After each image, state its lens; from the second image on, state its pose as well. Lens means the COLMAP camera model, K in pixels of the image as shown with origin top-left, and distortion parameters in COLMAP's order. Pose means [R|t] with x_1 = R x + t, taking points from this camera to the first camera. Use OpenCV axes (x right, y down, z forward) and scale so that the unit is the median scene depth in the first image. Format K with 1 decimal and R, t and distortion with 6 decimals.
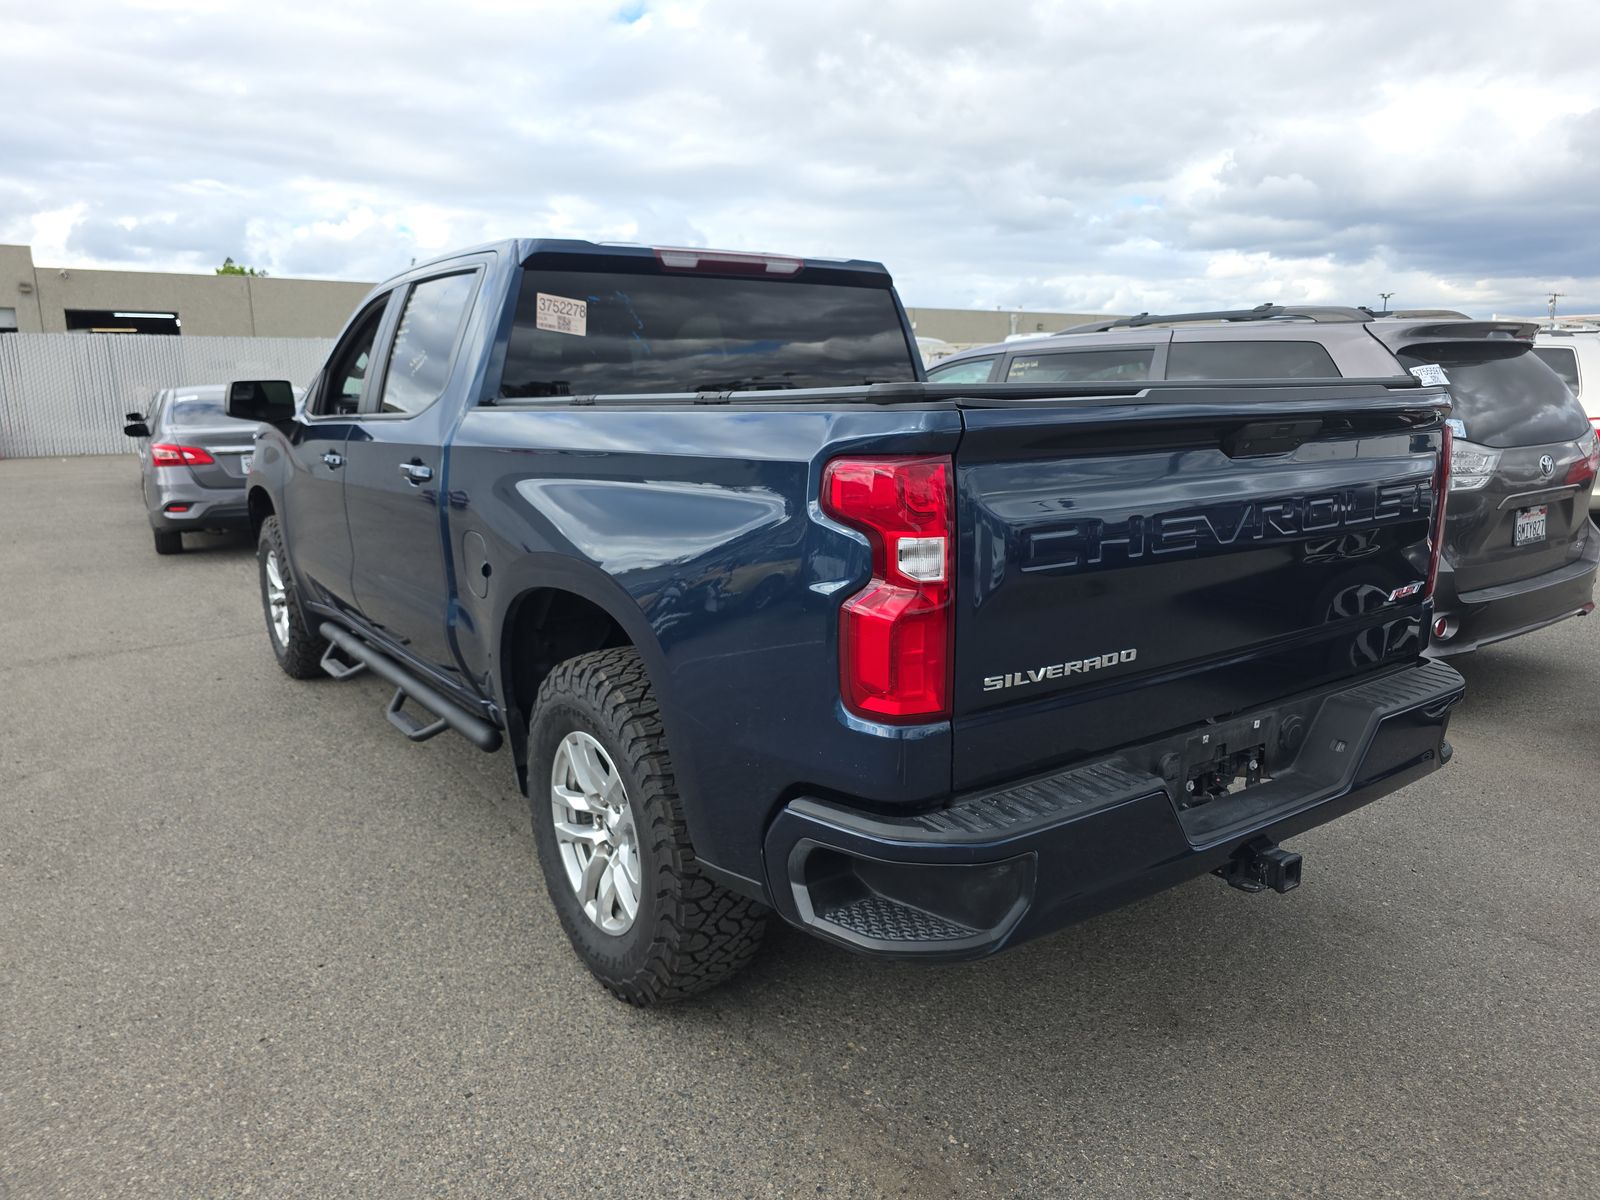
lens RADIAL K [[1068.5, 0, 820.9], [0, 1068.5, 604.8], [0, 0, 1]] dist [0.044017, -0.041835]
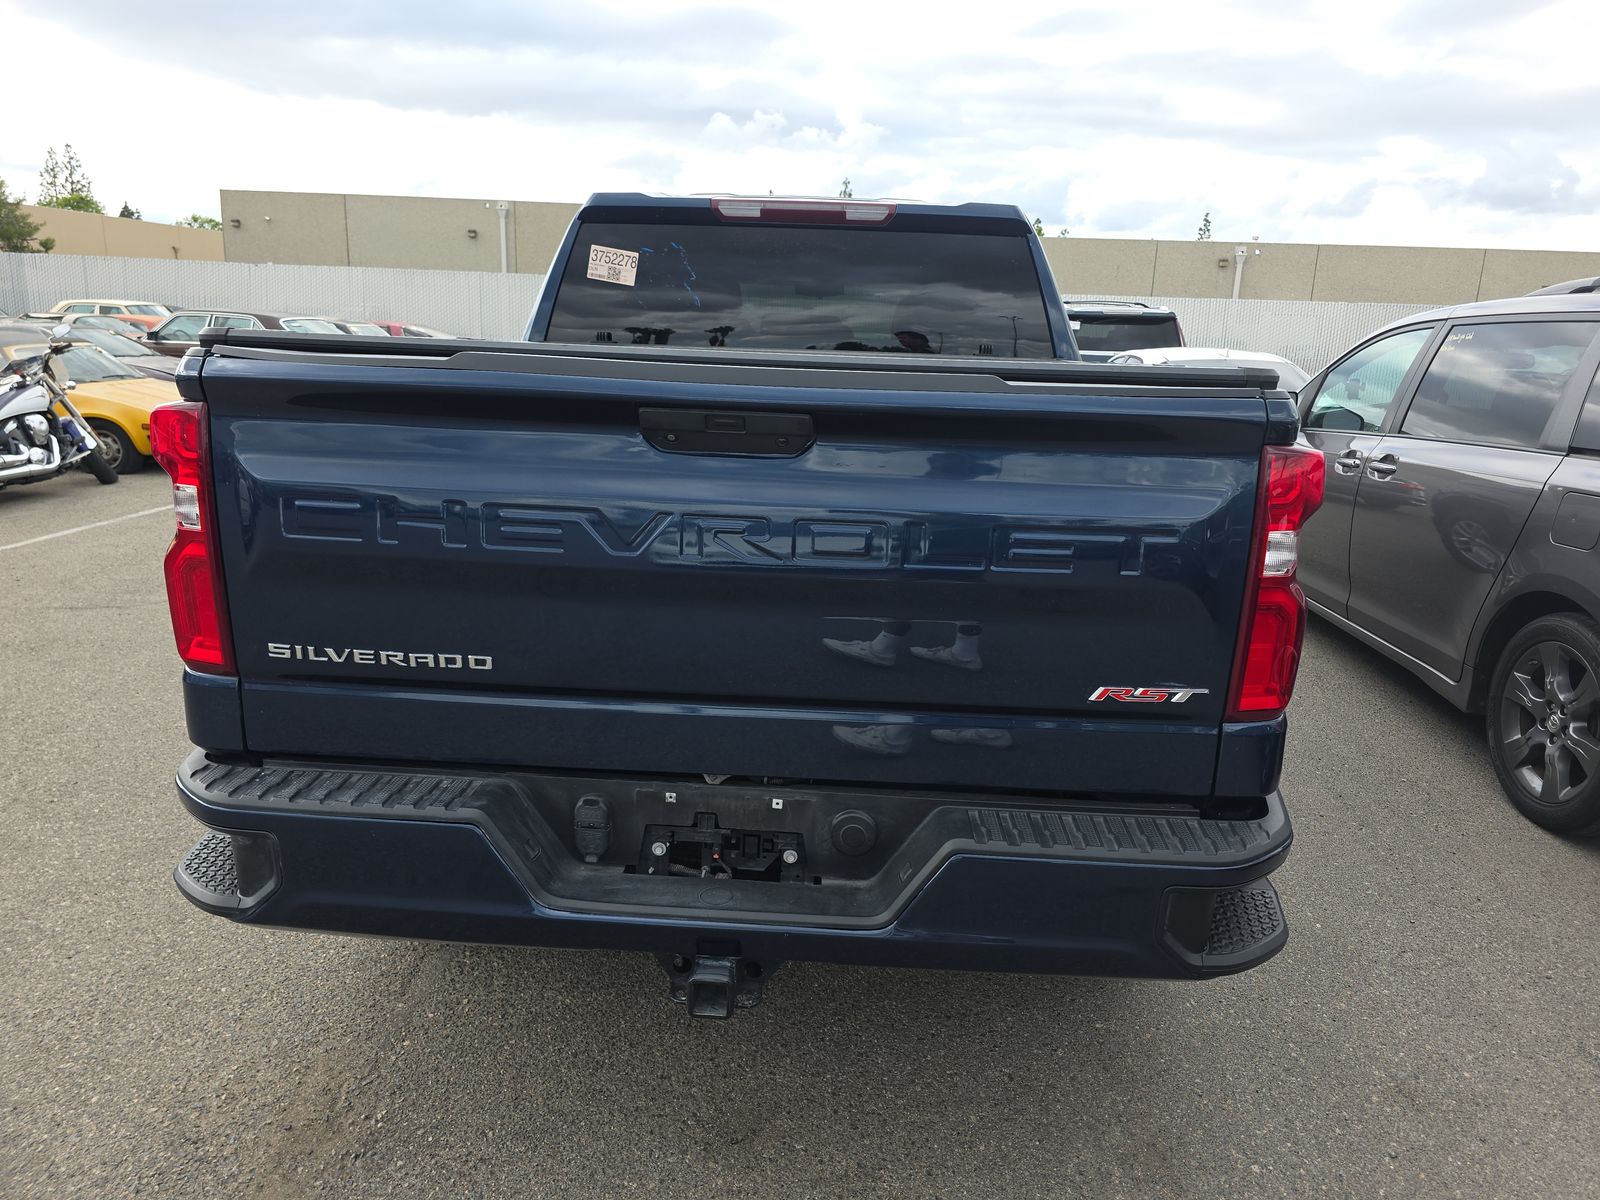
lens RADIAL K [[1068.5, 0, 820.9], [0, 1068.5, 604.8], [0, 0, 1]] dist [0.044017, -0.041835]
pose [[0.792867, 0.187597, -0.579801, 0.790209], [-0.166202, 0.981936, 0.090432, -0.096580], [0.586292, 0.024663, 0.809724, 0.366837]]
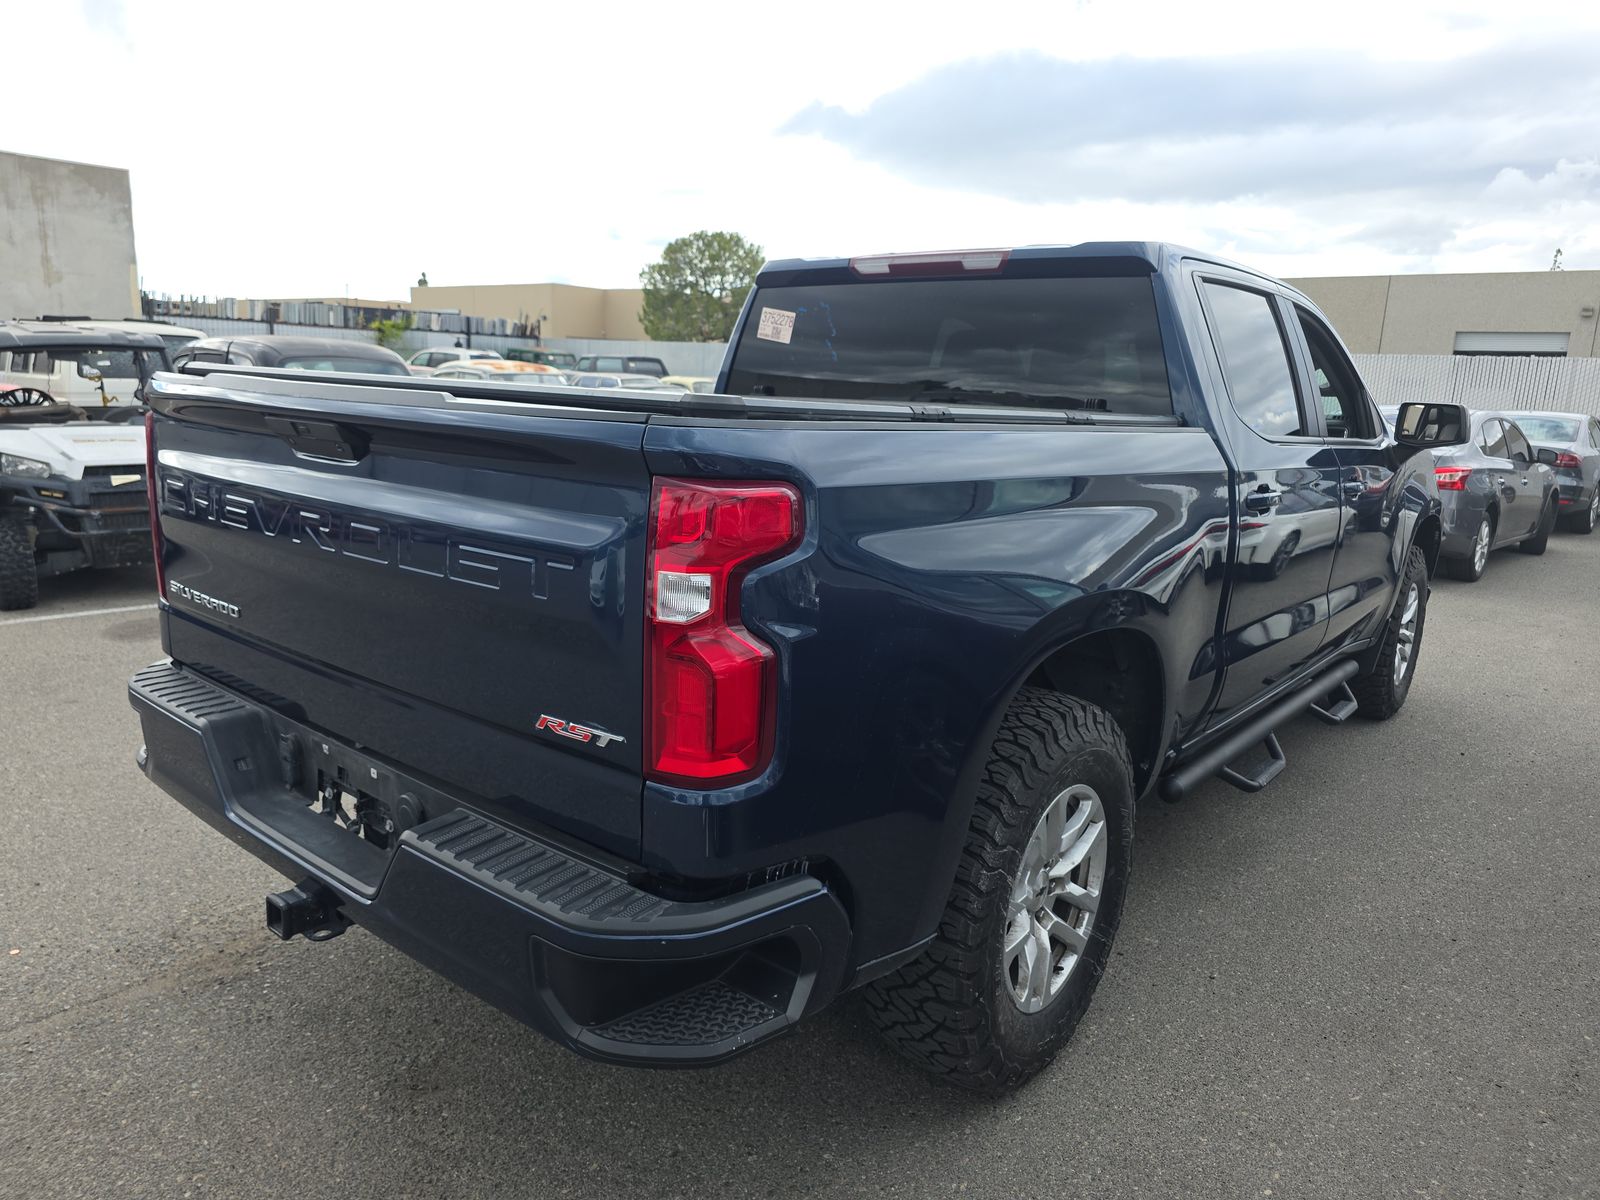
lens RADIAL K [[1068.5, 0, 820.9], [0, 1068.5, 604.8], [0, 0, 1]] dist [0.044017, -0.041835]
pose [[0.275433, 0.215300, -0.936900, 1.212903], [-0.236536, 0.959813, 0.151028, -0.223250], [0.931766, 0.180012, 0.315291, 0.981653]]
